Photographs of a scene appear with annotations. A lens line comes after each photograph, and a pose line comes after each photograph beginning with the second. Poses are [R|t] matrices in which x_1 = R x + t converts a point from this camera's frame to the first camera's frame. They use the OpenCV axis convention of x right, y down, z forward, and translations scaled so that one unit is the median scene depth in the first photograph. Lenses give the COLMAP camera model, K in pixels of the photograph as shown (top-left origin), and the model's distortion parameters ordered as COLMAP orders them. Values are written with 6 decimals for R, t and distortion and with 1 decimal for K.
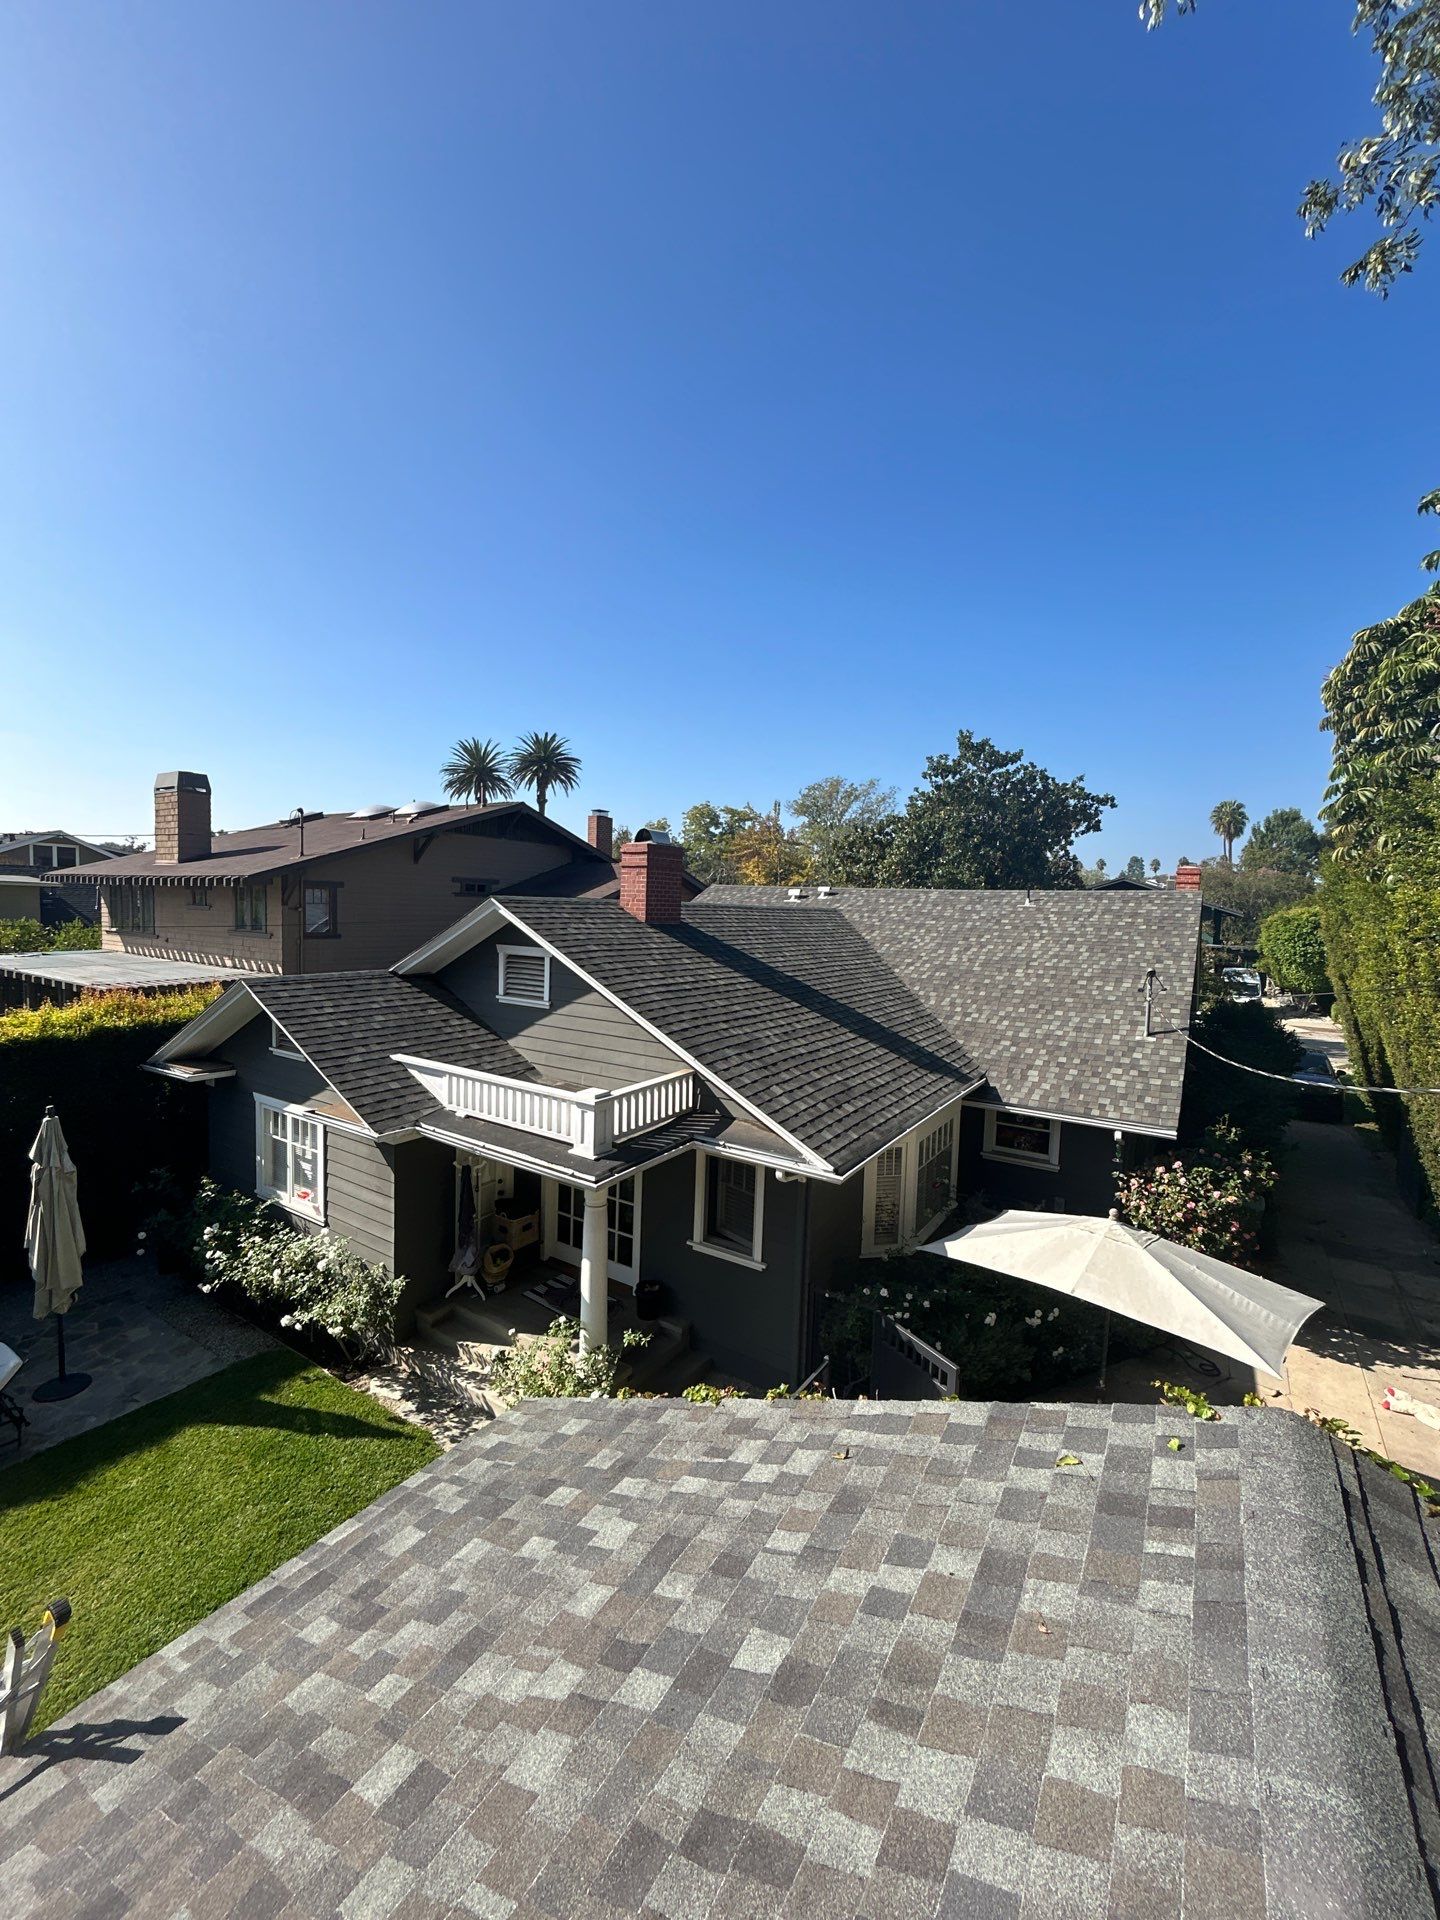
lens RADIAL K [[788.8, 0, 720.0], [0, 788.8, 960.0], [0, 0, 1]] dist [-0.001486, -0.000177]
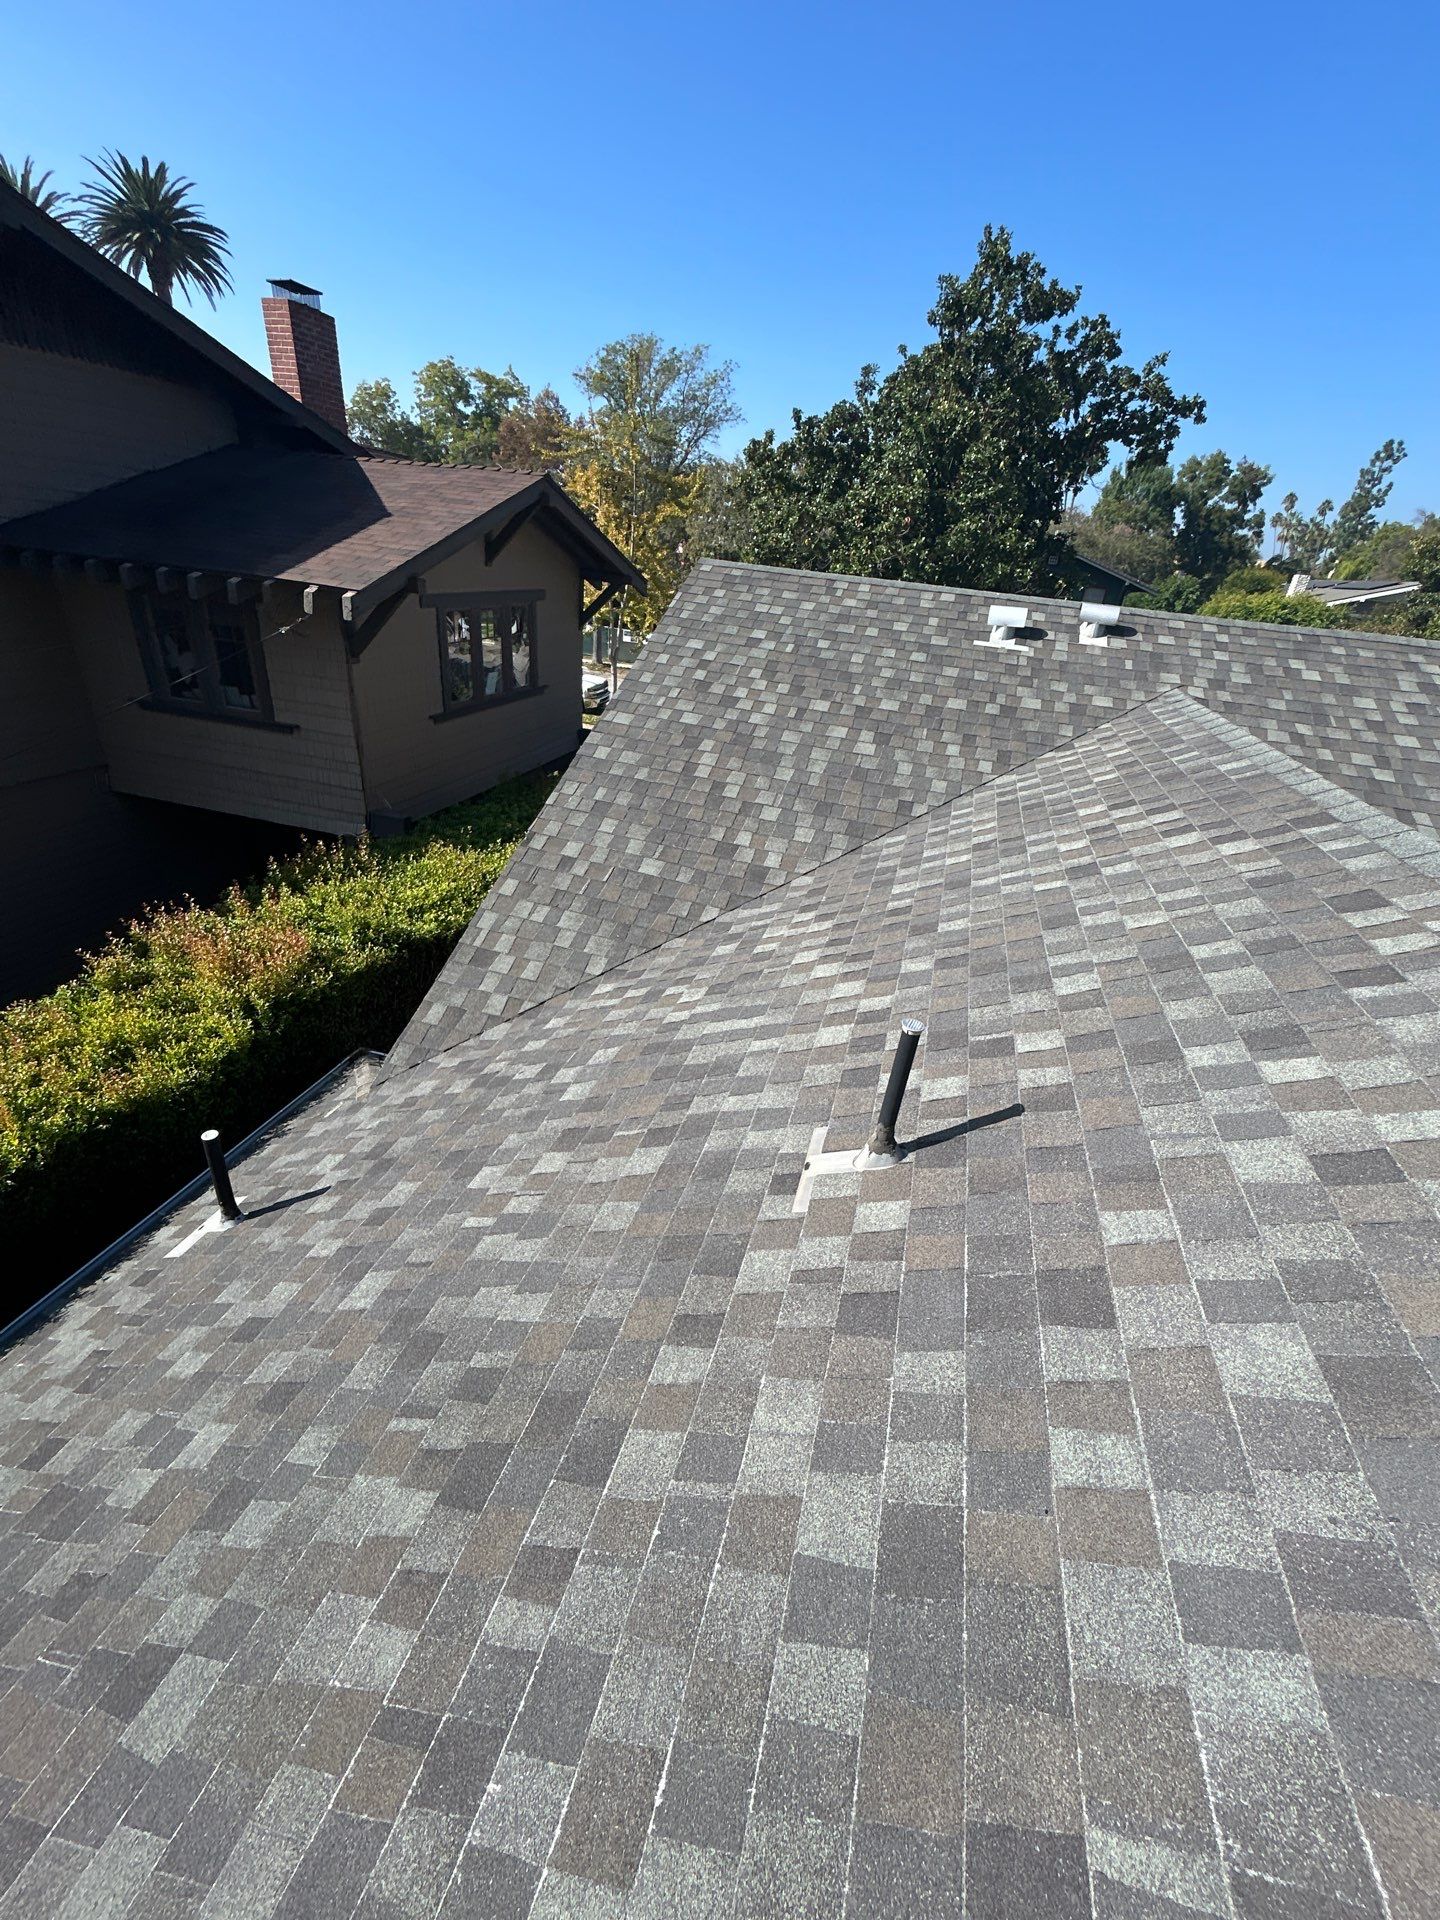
lens RADIAL K [[788.8, 0, 720.0], [0, 788.8, 960.0], [0, 0, 1]] dist [-0.001486, -0.000177]
pose [[0.958271, -0.083457, 0.273408, -0.027833], [-0.038714, 0.909735, 0.413381, -0.019634], [-0.283228, -0.406716, 0.868541, 0.156062]]
